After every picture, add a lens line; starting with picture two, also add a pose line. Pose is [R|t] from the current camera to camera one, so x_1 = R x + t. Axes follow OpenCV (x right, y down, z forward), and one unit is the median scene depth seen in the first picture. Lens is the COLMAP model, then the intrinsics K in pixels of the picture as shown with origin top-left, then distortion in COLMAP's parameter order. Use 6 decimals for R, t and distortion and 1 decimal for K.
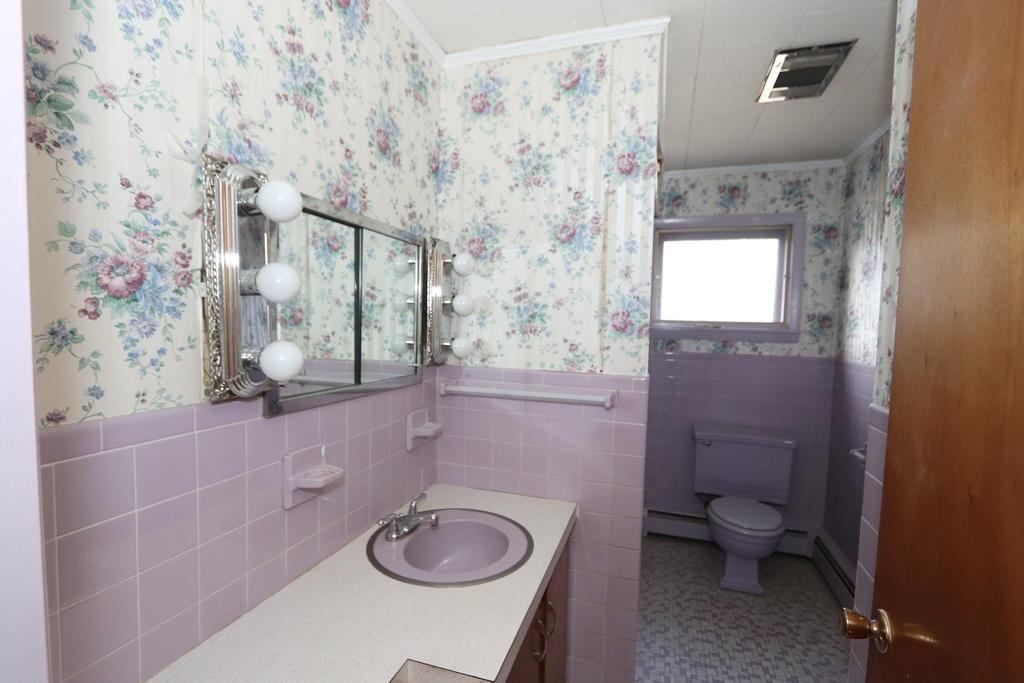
lens RADIAL K [[467.0, 0, 511.1], [0, 467.0, 345.0], [0, 0, 1]] dist [-0.009056, 0.000170]
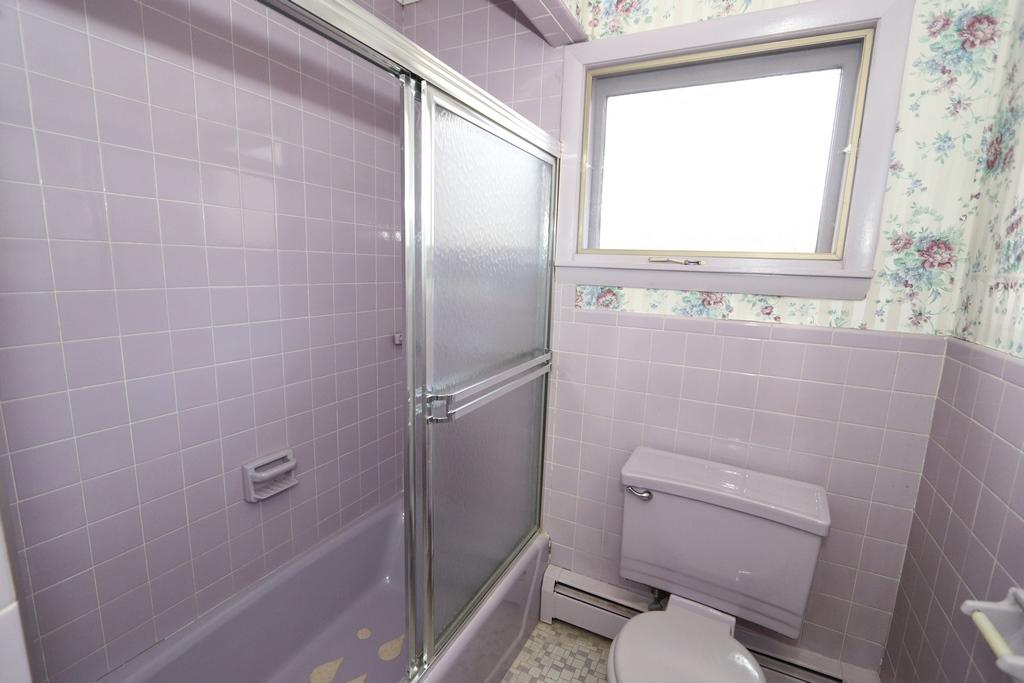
lens RADIAL K [[467.0, 0, 512.4], [0, 467.0, 345.2], [0, 0, 1]] dist [-0.009056, 0.000170]
pose [[0.987634, 0.038111, -0.152072, 0.349027], [-0.020715, 0.993221, 0.114377, -0.005390], [0.155400, -0.109813, 0.981729, 0.497482]]
